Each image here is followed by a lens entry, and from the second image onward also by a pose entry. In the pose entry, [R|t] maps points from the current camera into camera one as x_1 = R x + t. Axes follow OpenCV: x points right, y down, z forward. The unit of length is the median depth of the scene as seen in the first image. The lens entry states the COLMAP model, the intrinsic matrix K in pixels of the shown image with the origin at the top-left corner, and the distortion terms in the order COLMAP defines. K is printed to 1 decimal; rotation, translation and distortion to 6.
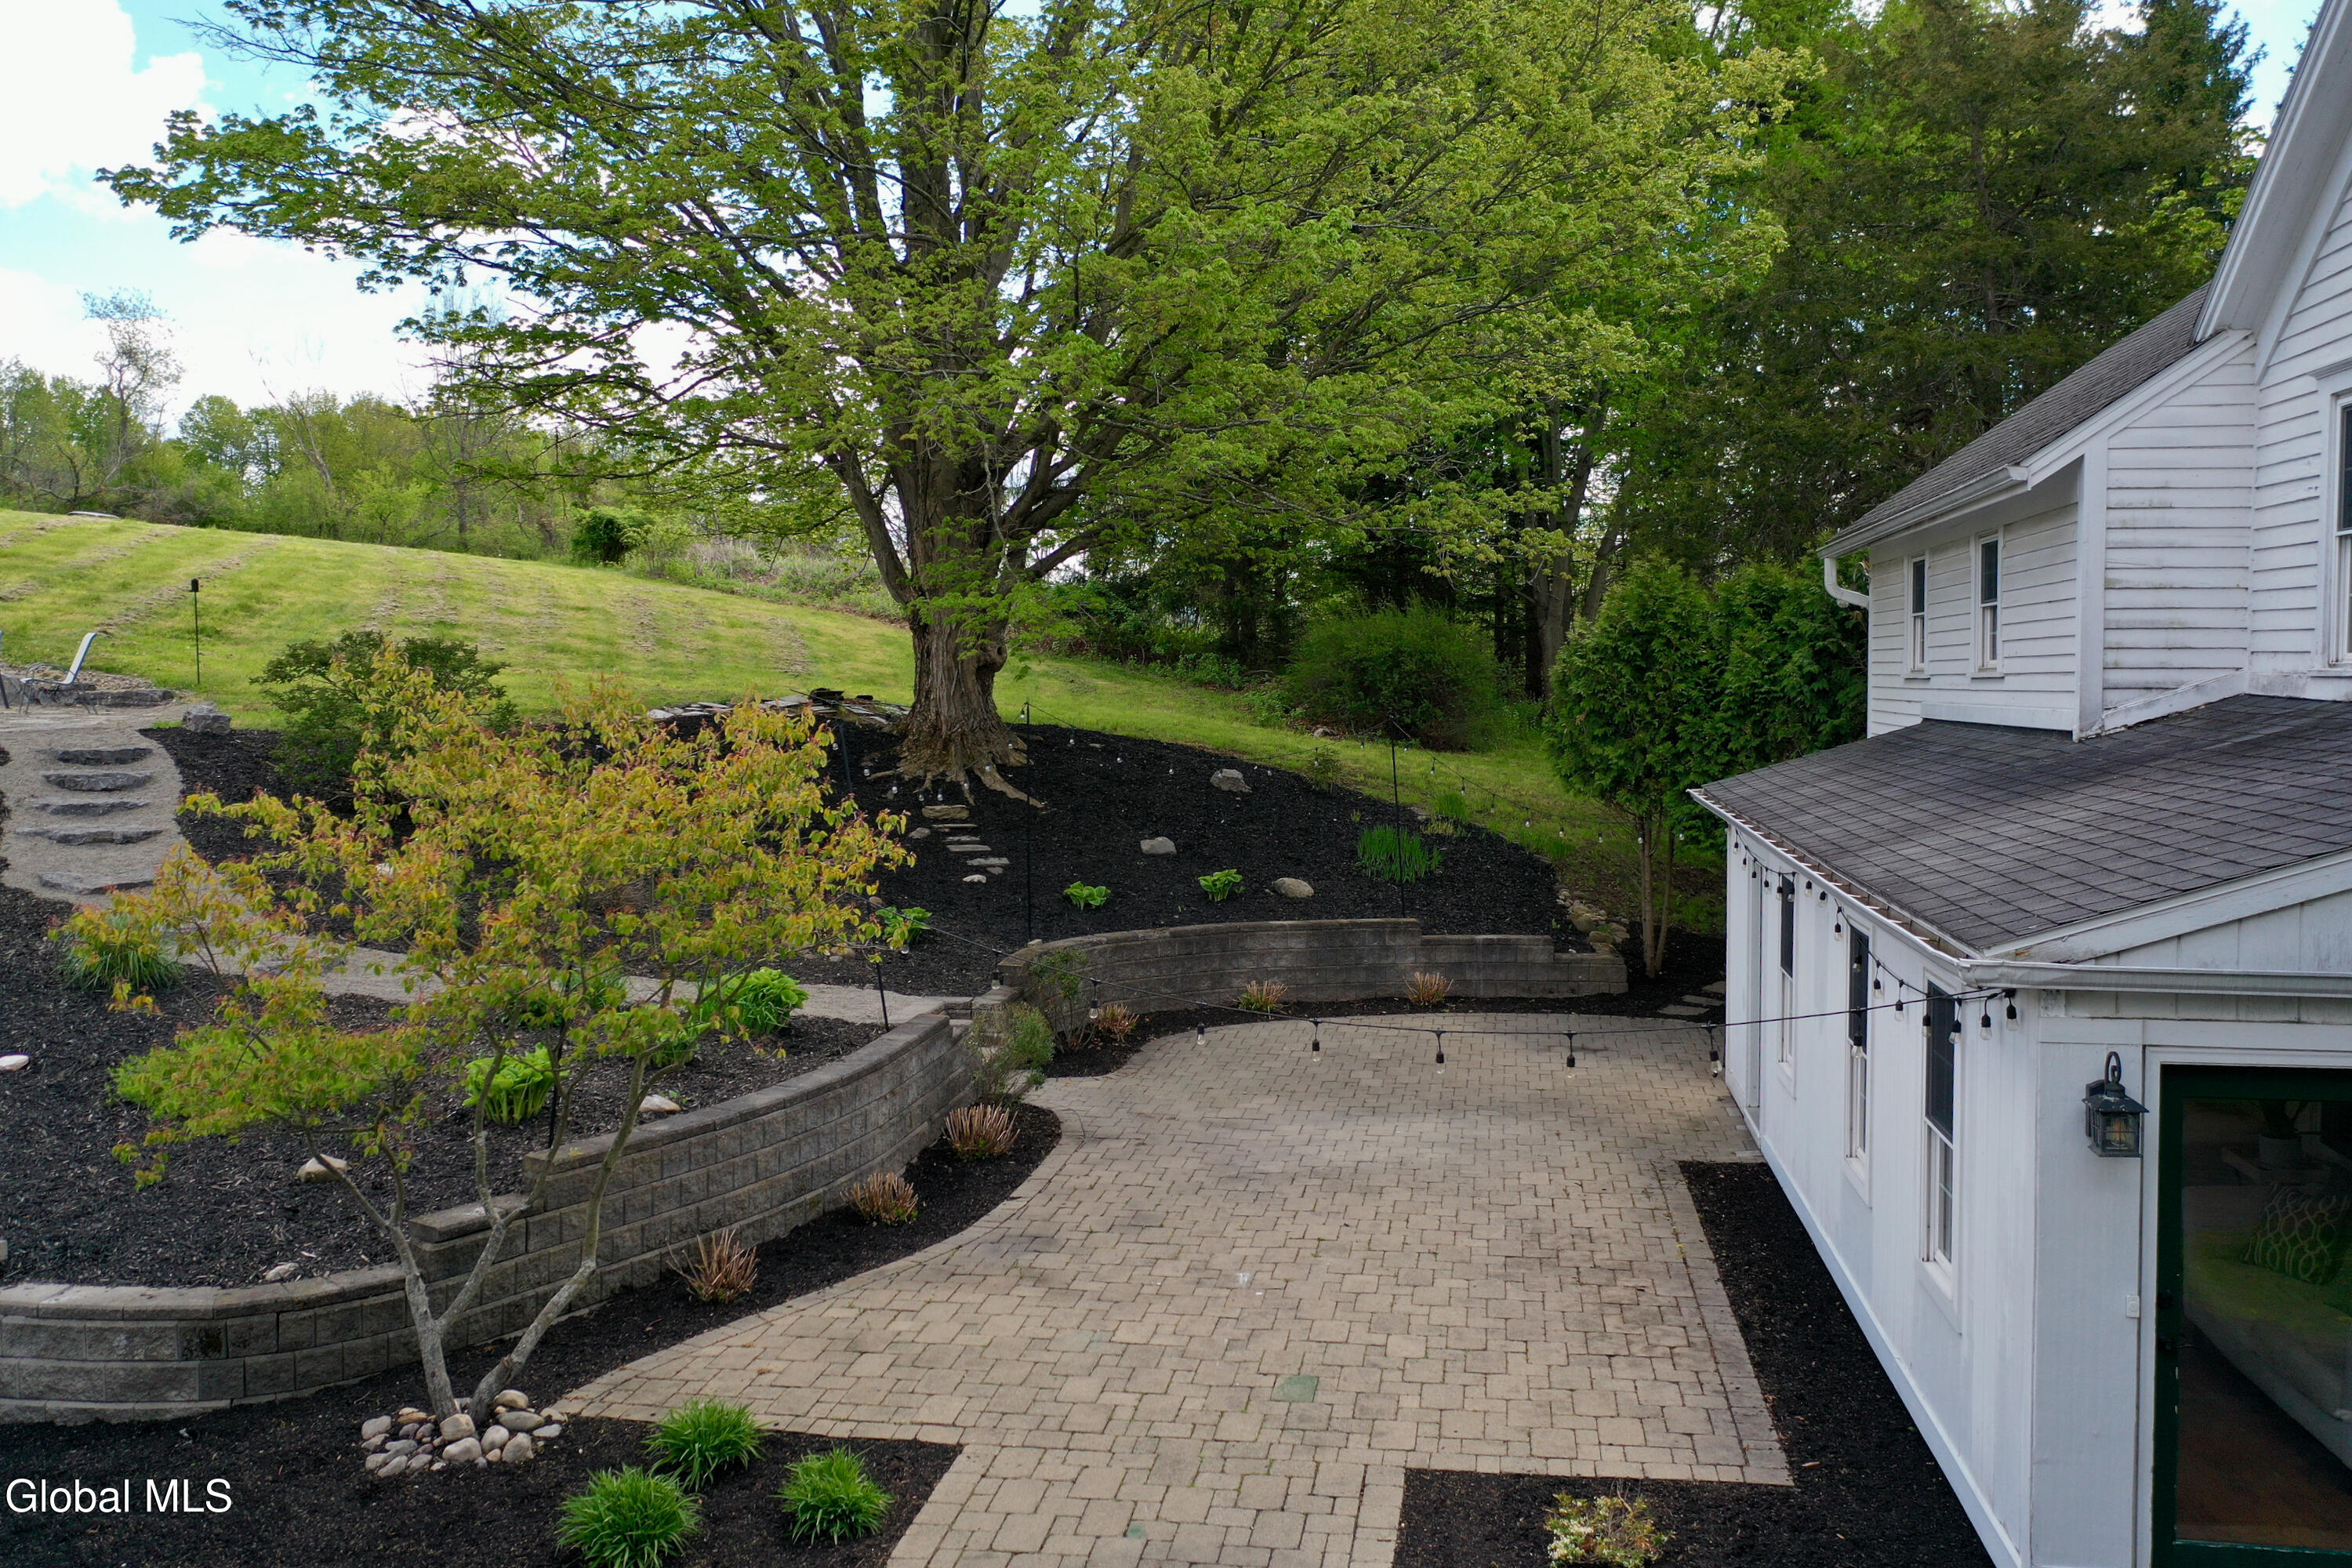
lens RADIAL K [[1998.4, 0, 1176.0], [0, 1998.4, 784.0], [0, 0, 1]] dist [0.002929, 0.012028]
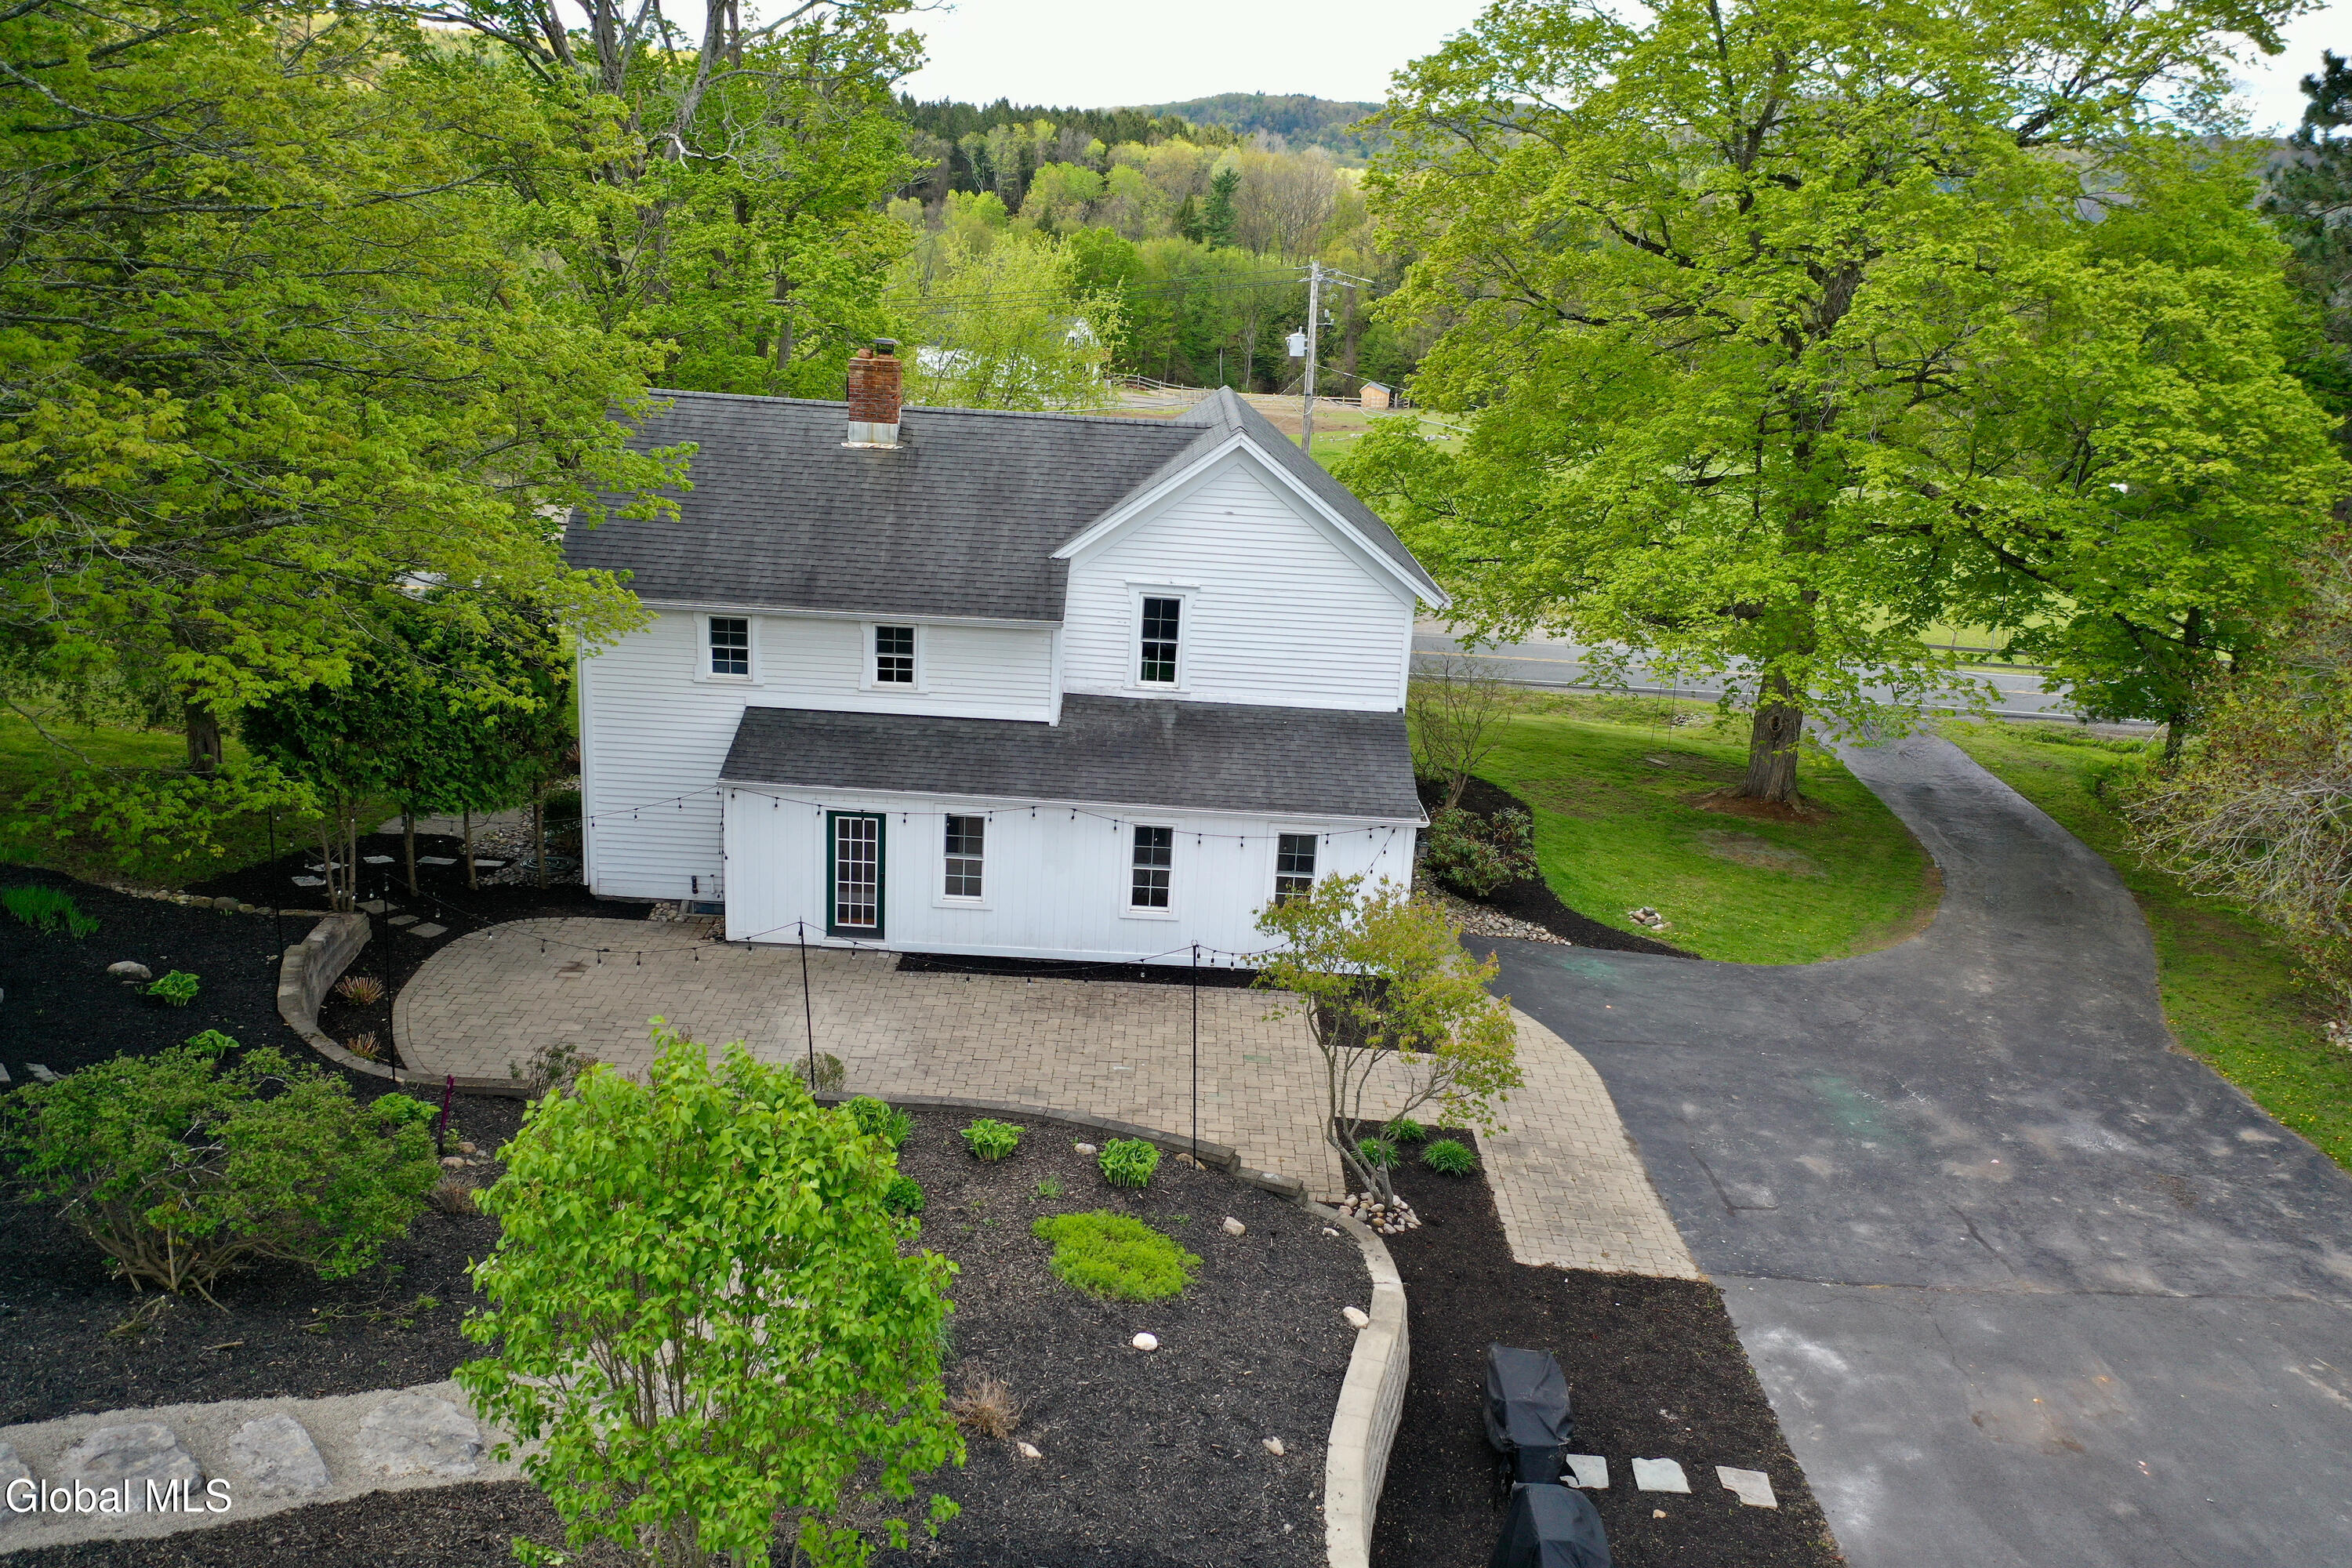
lens RADIAL K [[1868.0, 0, 1174.8], [0, 1868.0, 782.2], [0, 0, 1]] dist [0.007998, 0.004836]
pose [[-0.160664, -0.287144, 0.944318, -1.760838], [-0.003746, 0.956917, 0.290338, -0.623316], [-0.987002, 0.043110, -0.154817, 1.219028]]
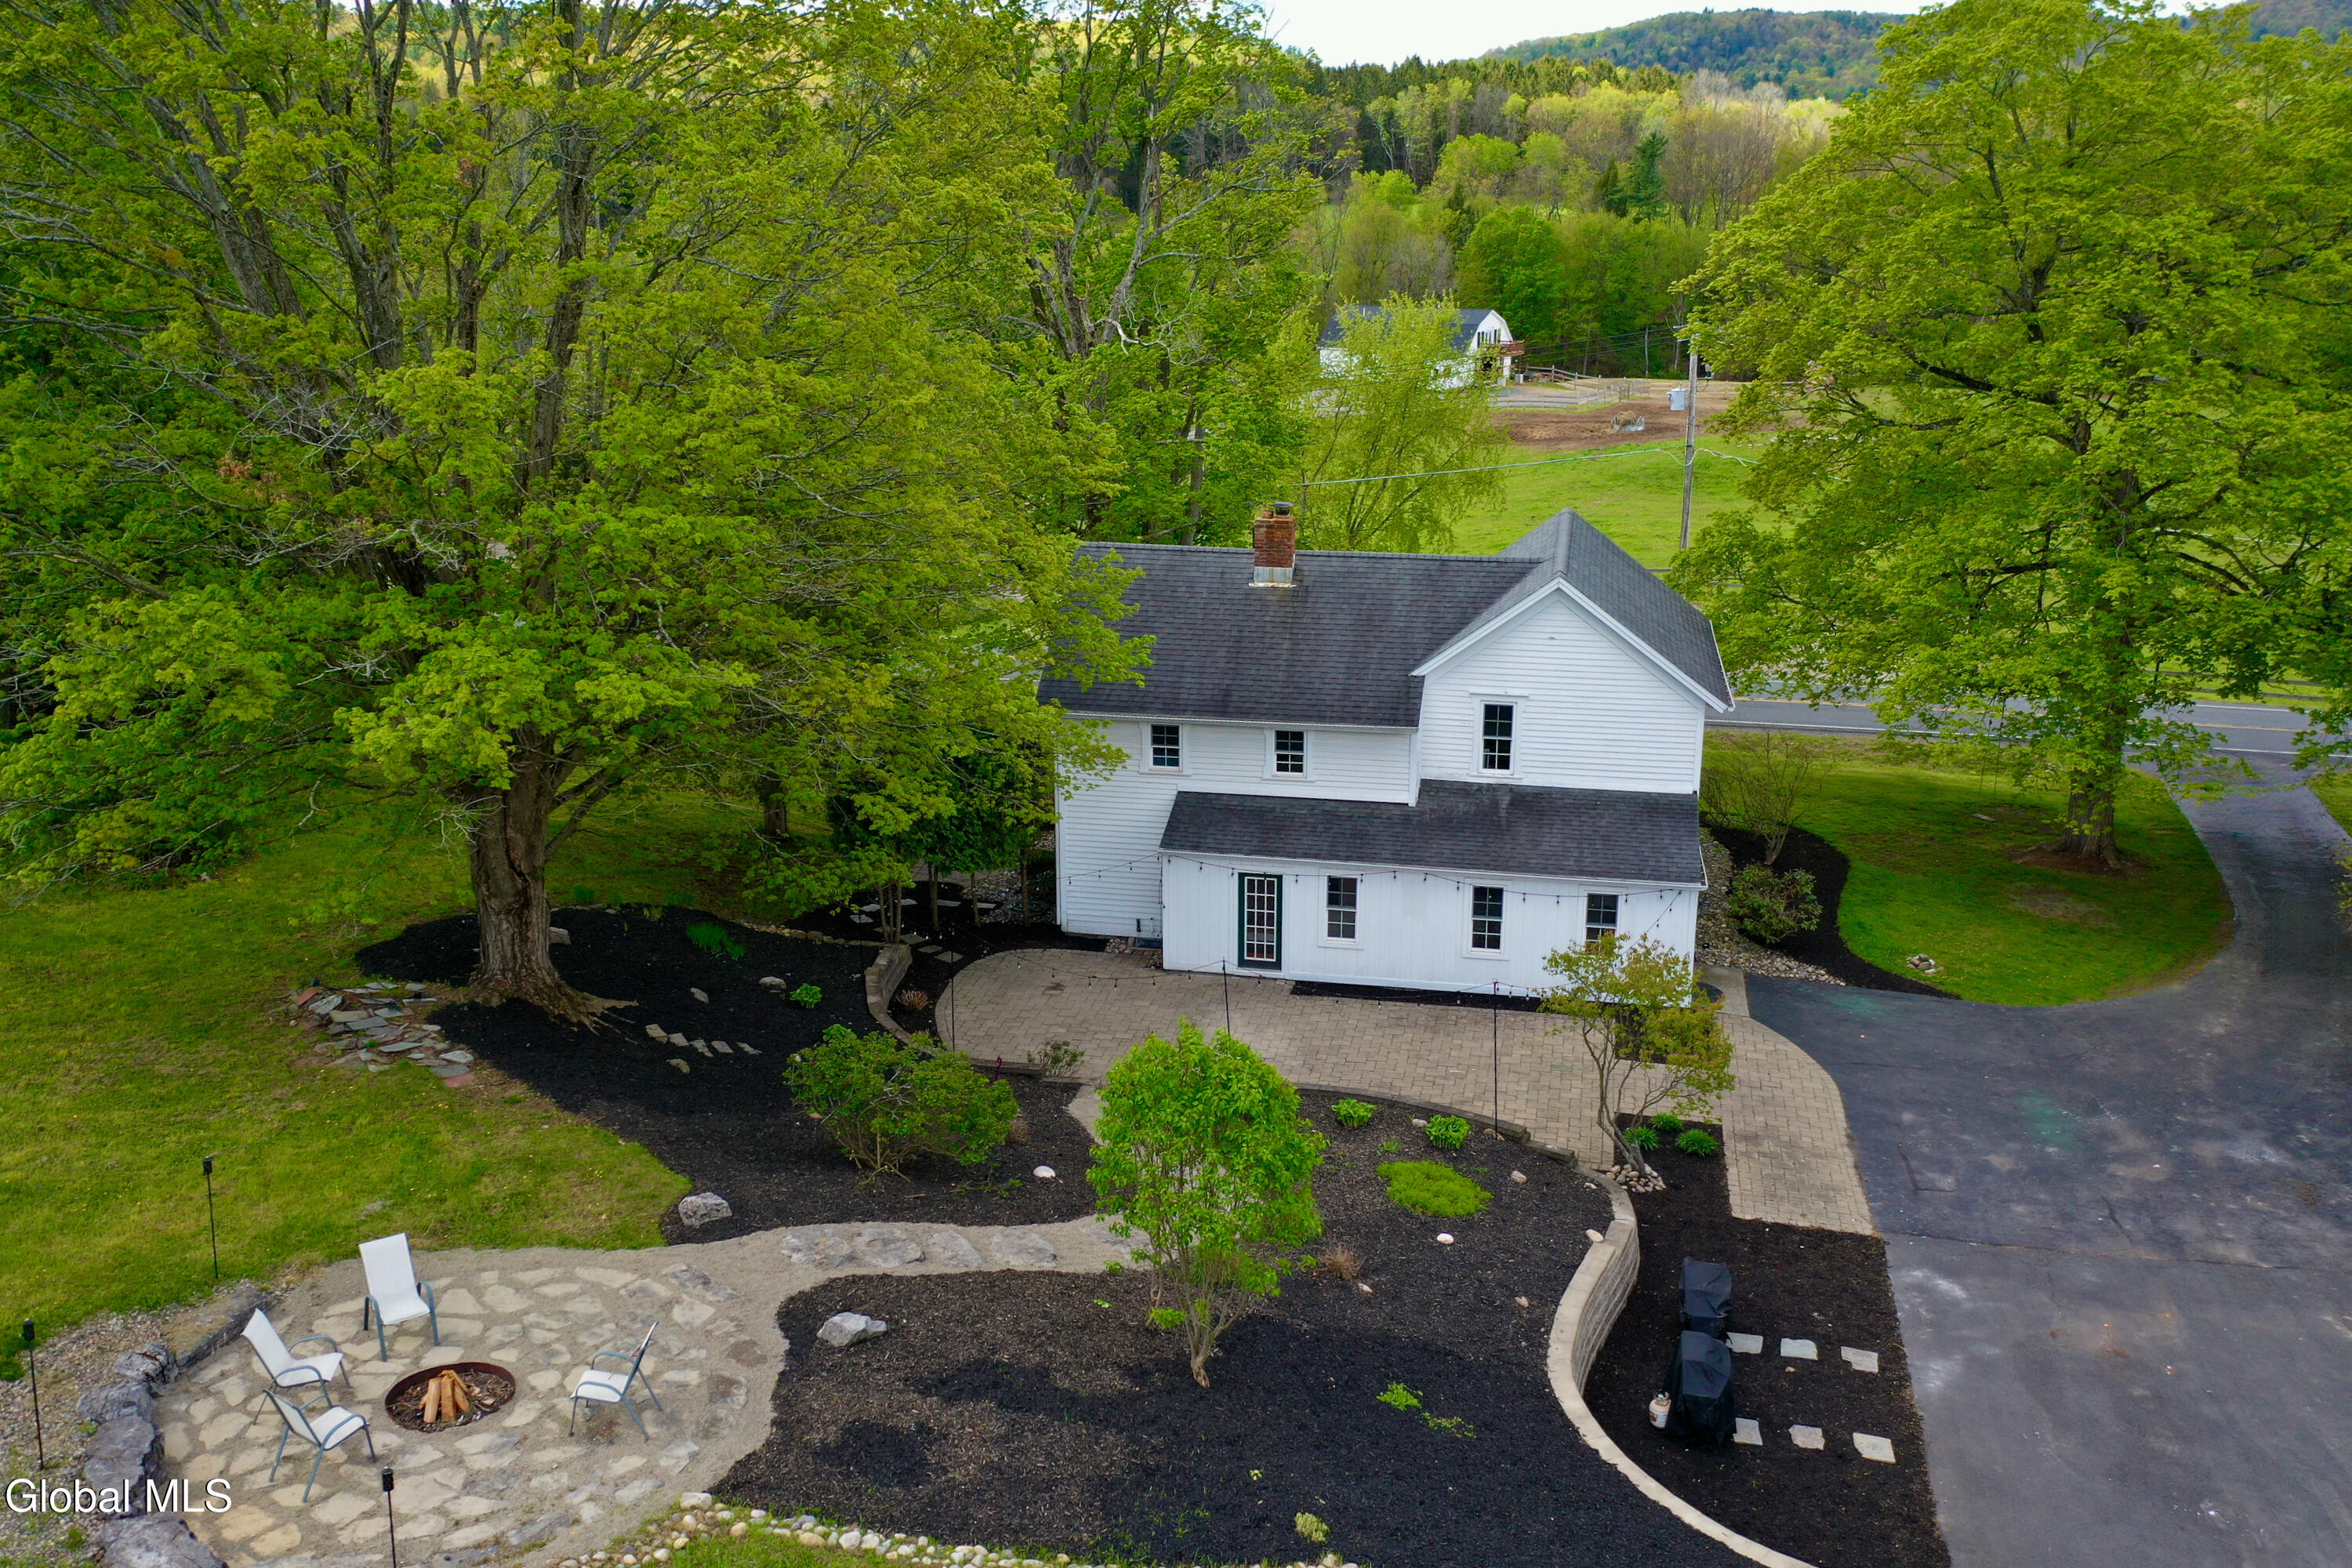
lens RADIAL K [[2050.9, 0, 1175.8], [0, 2050.9, 790.4], [0, 0, 1]] dist [0.007476, 0.009487]
pose [[0.038649, -0.289192, 0.956491, -2.648631], [0.055900, 0.956333, 0.286885, -0.994710], [-0.997688, 0.042380, 0.053127, 1.206539]]
